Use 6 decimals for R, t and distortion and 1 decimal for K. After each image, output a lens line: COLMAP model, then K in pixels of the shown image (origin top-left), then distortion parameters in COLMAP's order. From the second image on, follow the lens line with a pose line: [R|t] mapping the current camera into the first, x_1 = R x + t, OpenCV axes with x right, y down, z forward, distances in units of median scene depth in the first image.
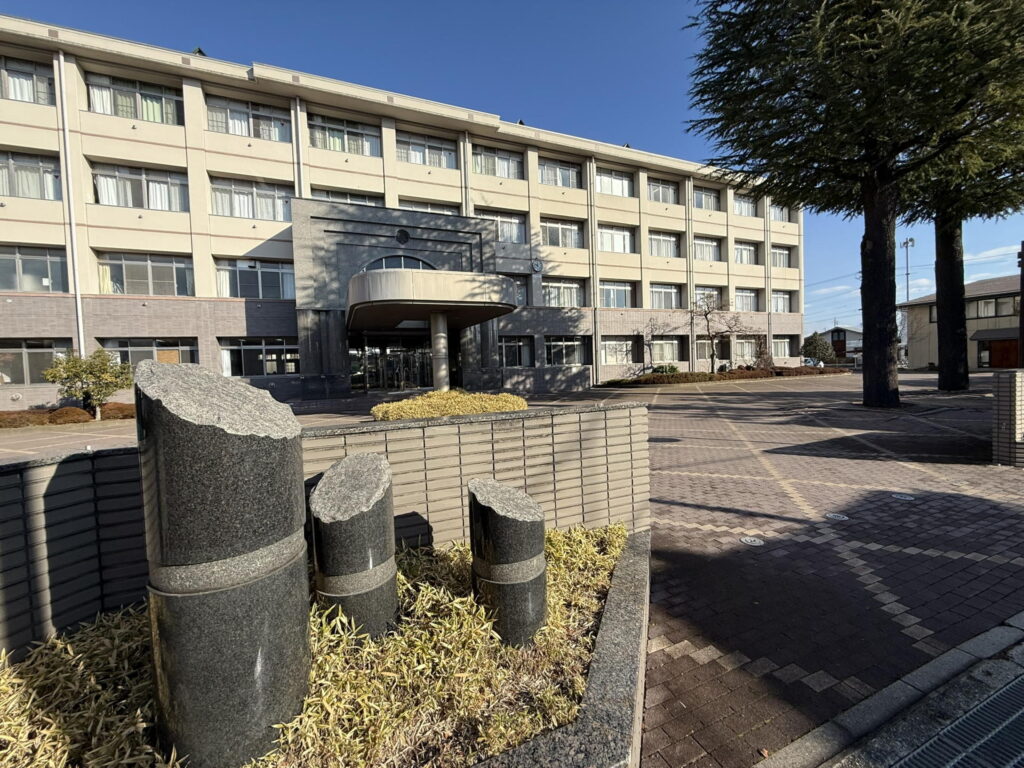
lens RADIAL K [[408.7, 0, 512.0], [0, 408.7, 384.0], [0, 0, 1]] dist [-0.002093, 0.000546]
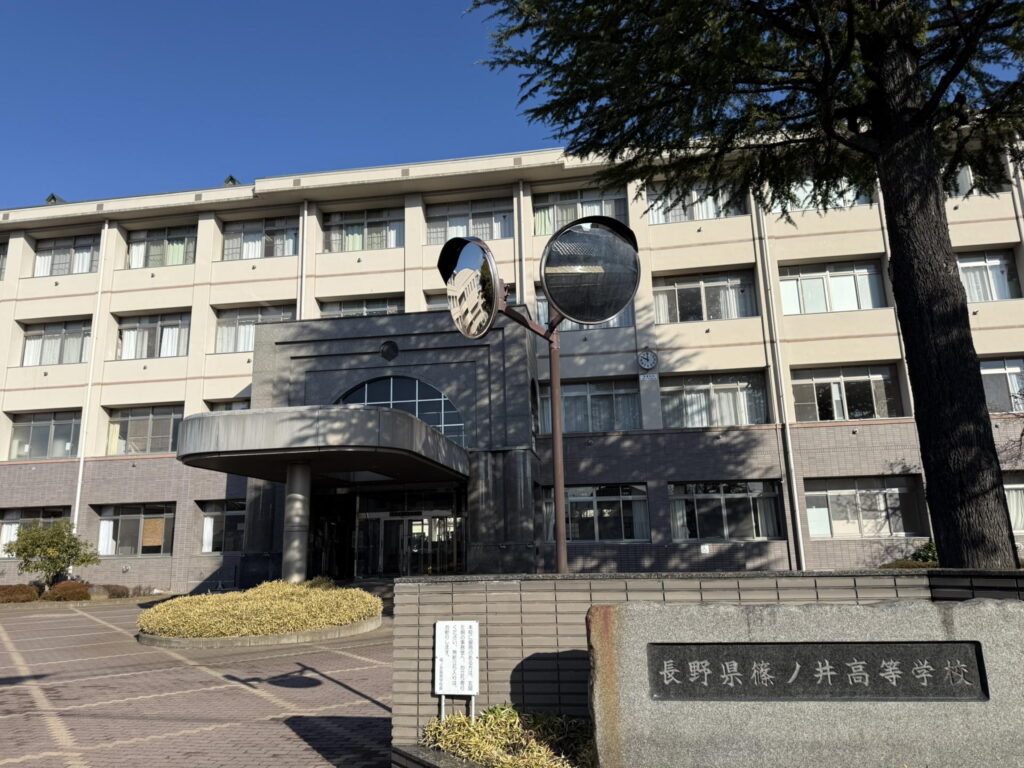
lens RADIAL K [[719.7, 0, 512.0], [0, 719.7, 384.0], [0, 0, 1]] dist [0.105272, -0.153301]
pose [[0.851315, -0.100300, -0.514978, 0.536811], [-0.027814, 0.971548, -0.235204, -0.017984], [0.523917, 0.214556, 0.824304, 0.096842]]
